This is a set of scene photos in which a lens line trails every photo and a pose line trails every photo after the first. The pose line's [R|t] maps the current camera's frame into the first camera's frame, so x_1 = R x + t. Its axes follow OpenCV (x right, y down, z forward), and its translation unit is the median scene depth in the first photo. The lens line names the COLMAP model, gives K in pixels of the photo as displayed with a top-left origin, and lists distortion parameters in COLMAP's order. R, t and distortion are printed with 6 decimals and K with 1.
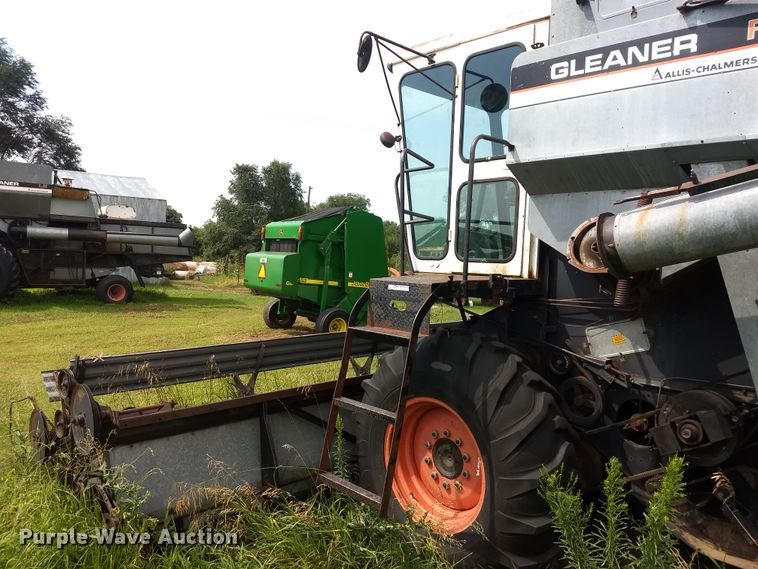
lens RADIAL K [[585.6, 0, 383.0], [0, 585.6, 286.7], [0, 0, 1]] dist [0.162522, -0.244487]
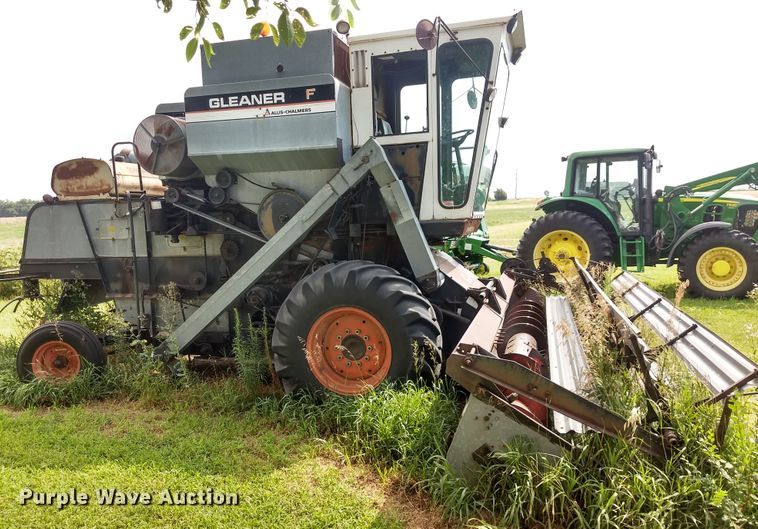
lens RADIAL K [[589.7, 0, 368.2], [0, 589.7, 277.5], [0, 0, 1]] dist [0.243998, -0.501676]
pose [[0.865031, -0.114576, 0.488462, -0.208965], [0.097330, 0.993402, 0.060652, 0.065010], [-0.492188, -0.004924, 0.870475, -0.665329]]
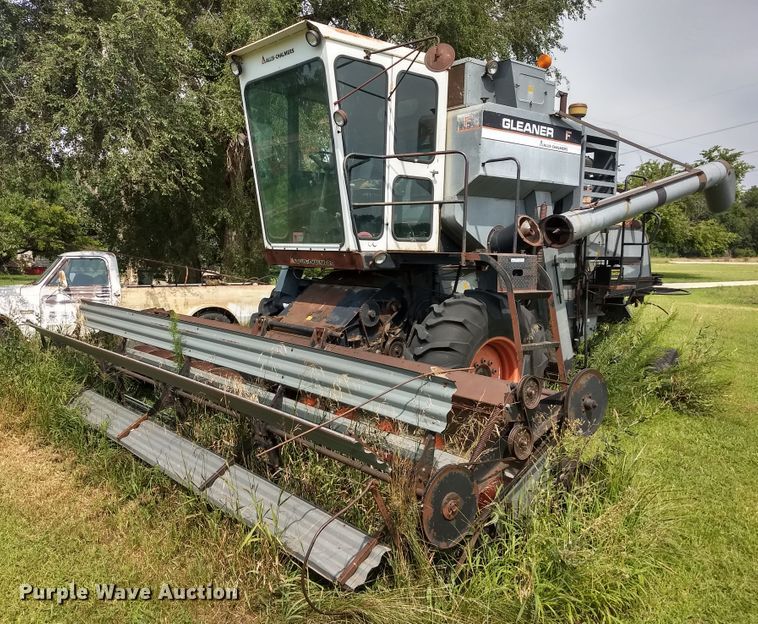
lens RADIAL K [[643.4, 0, 350.1], [0, 643.4, 305.2], [0, 0, 1]] dist [0.256786, -0.453932]
pose [[0.097843, -0.115727, 0.988450, -1.503890], [0.041032, 0.992841, 0.112179, -0.080263], [-0.994356, 0.029582, 0.101891, 1.181999]]
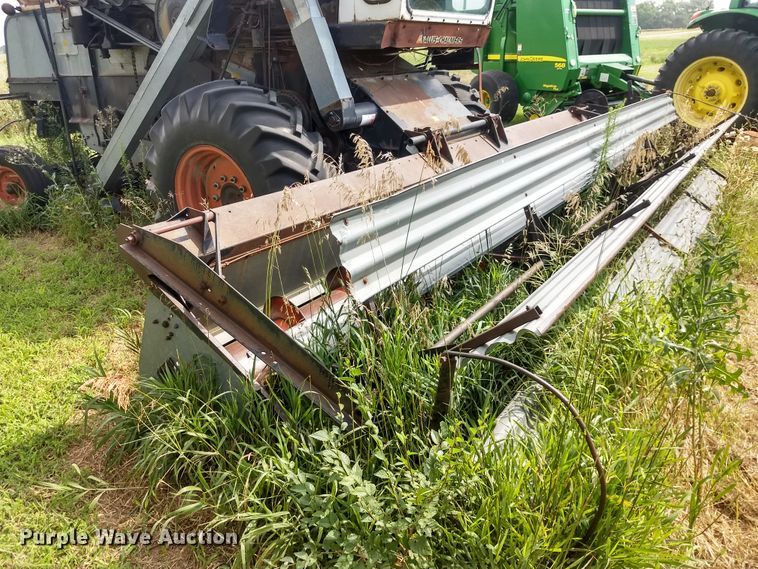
lens RADIAL K [[584.6, 0, 376.5], [0, 584.6, 277.1], [0, 0, 1]] dist [0.161939, -0.269051]
pose [[0.976306, -0.133372, 0.170407, 0.529595], [0.078870, 0.952629, 0.293729, 0.153038], [-0.201510, -0.273329, 0.940577, -0.543410]]
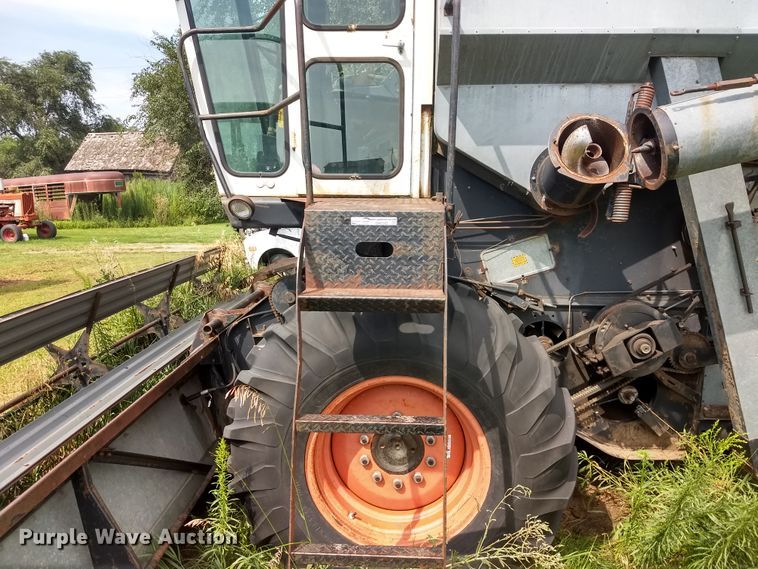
lens RADIAL K [[585.6, 0, 383.0], [0, 585.6, 286.7], [0, 0, 1]] dist [0.162522, -0.244487]
pose [[0.727126, -0.149159, 0.670104, -0.374428], [0.057691, 0.985935, 0.156859, -0.025265], [-0.684076, -0.075397, 0.725503, 0.510618]]
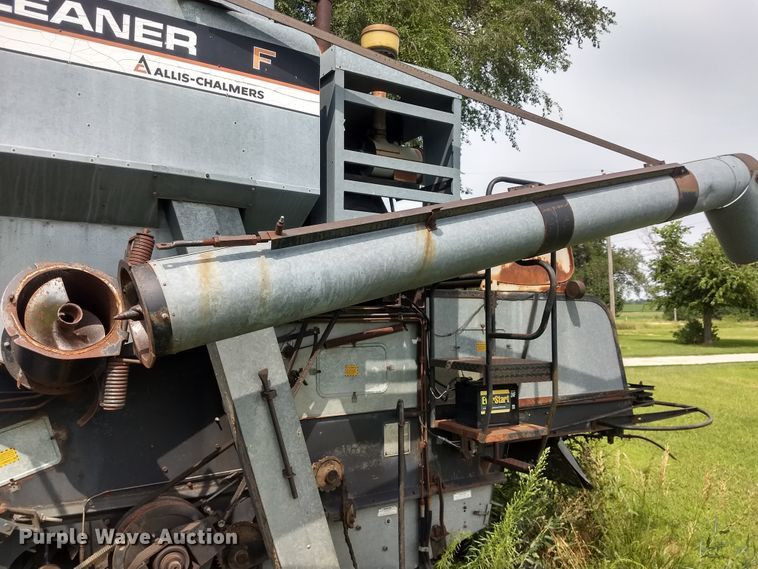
lens RADIAL K [[583.4, 0, 378.1], [0, 583.4, 284.9], [0, 0, 1]] dist [0.194721, -0.330246]
pose [[0.221509, 0.015224, 0.975040, -0.130307], [0.051320, 0.998311, -0.027246, -0.055517], [-0.973807, 0.056074, 0.220353, 0.497683]]
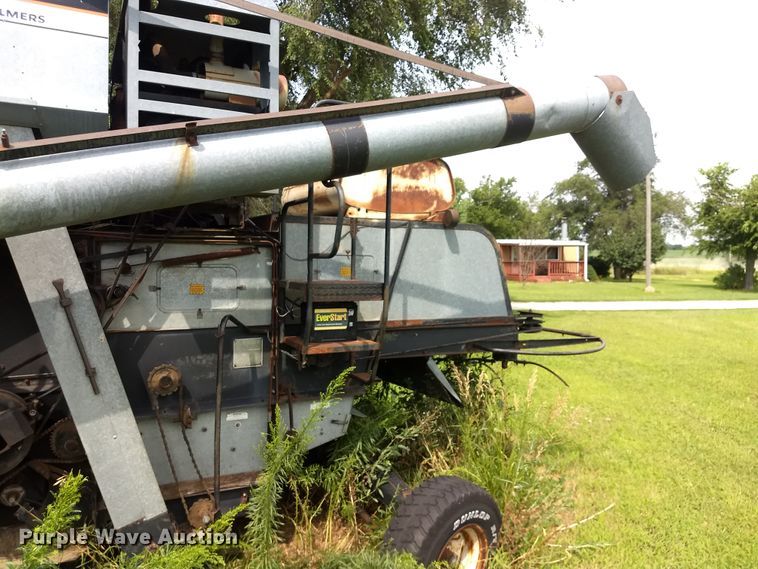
lens RADIAL K [[576.8, 0, 374.9], [0, 576.8, 283.9], [0, 0, 1]] dist [0.184209, -0.304552]
pose [[0.307190, -0.072232, 0.948903, -0.079522], [0.041510, 0.997183, 0.062469, -0.008785], [-0.950742, 0.020199, 0.309323, 0.188965]]
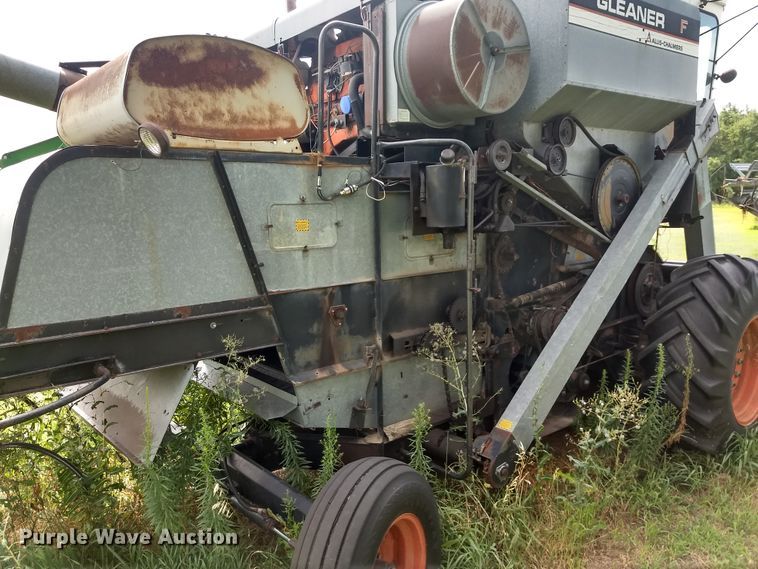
lens RADIAL K [[614.4, 0, 370.0], [0, 614.4, 286.4], [0, 0, 1]] dist [0.201012, -0.391599]
pose [[0.083125, -0.177625, 0.980581, -0.789073], [0.090914, 0.981235, 0.170036, -0.102883], [-0.992383, 0.075014, 0.097714, 1.236324]]
